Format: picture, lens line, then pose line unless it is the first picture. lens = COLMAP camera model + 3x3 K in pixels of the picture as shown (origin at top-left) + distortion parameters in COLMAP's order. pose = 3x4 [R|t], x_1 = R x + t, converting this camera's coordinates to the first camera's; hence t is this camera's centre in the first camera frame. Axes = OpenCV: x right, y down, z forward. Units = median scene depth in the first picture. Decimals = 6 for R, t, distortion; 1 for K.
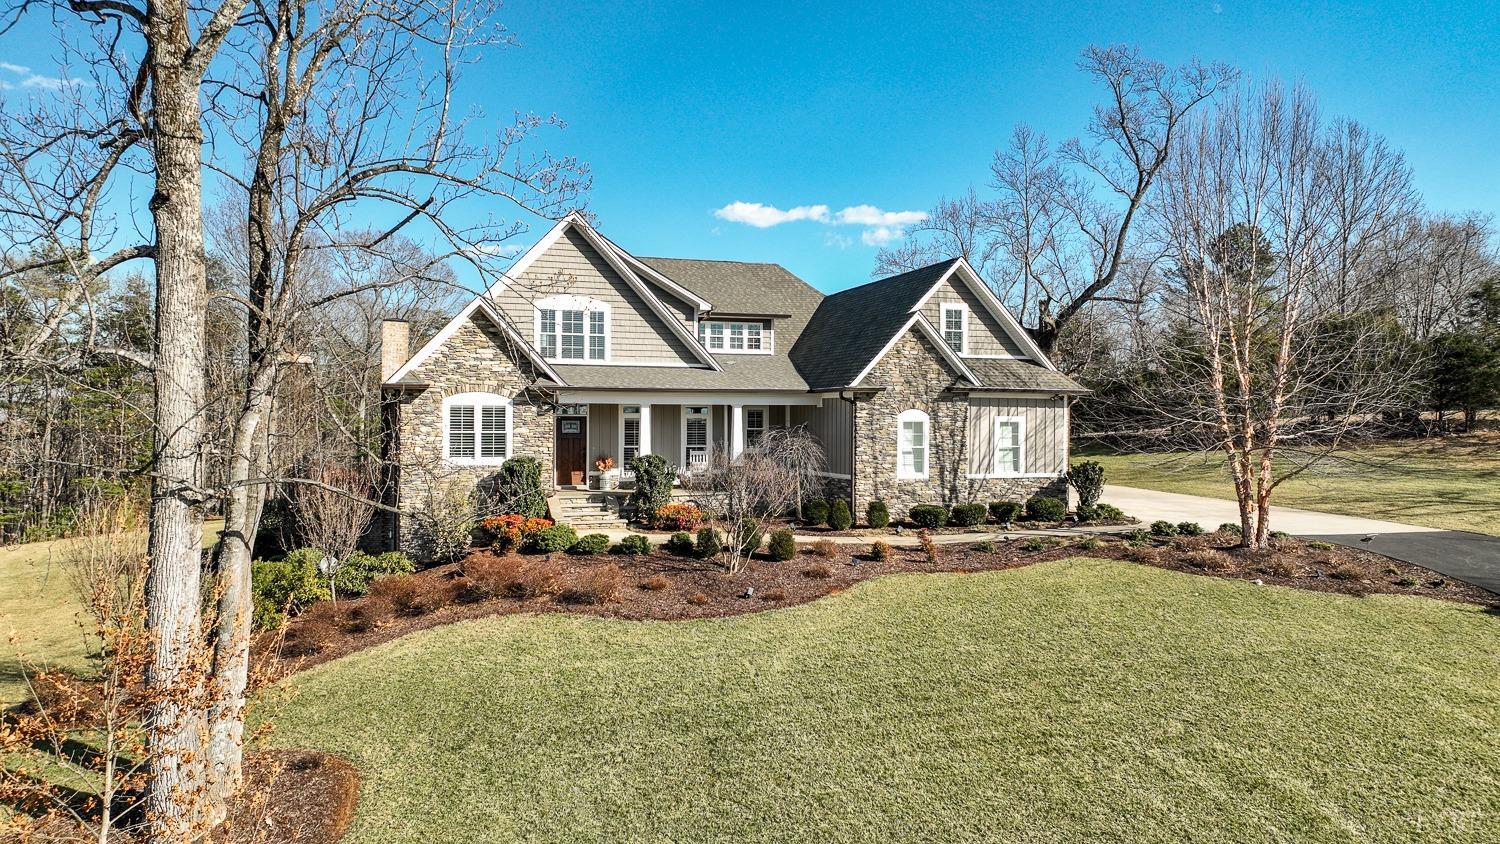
lens RADIAL K [[1060.9, 0, 750.0], [0, 1060.9, 422.0], [0, 0, 1]] dist [-0.002309, -0.001027]
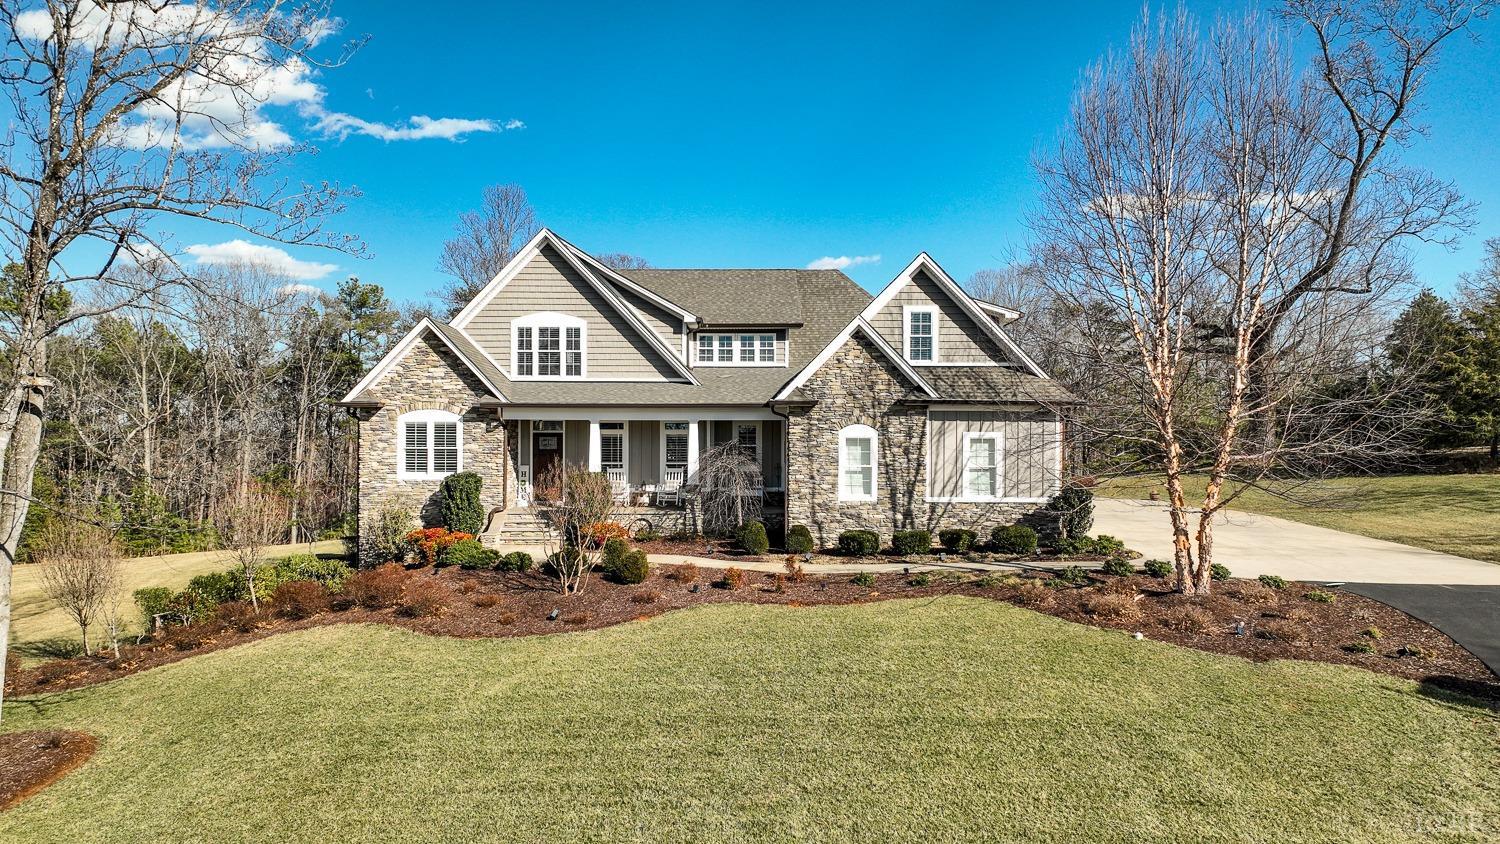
lens RADIAL K [[1103.3, 0, 750.0], [0, 1103.3, 422.0], [0, 0, 1]] dist [0.001522, 0.000366]
pose [[0.943716, -0.004676, -0.330725, 0.371445], [-0.000344, 0.999886, -0.015120, 0.000354], [0.330757, 0.014382, 0.943606, 0.079739]]
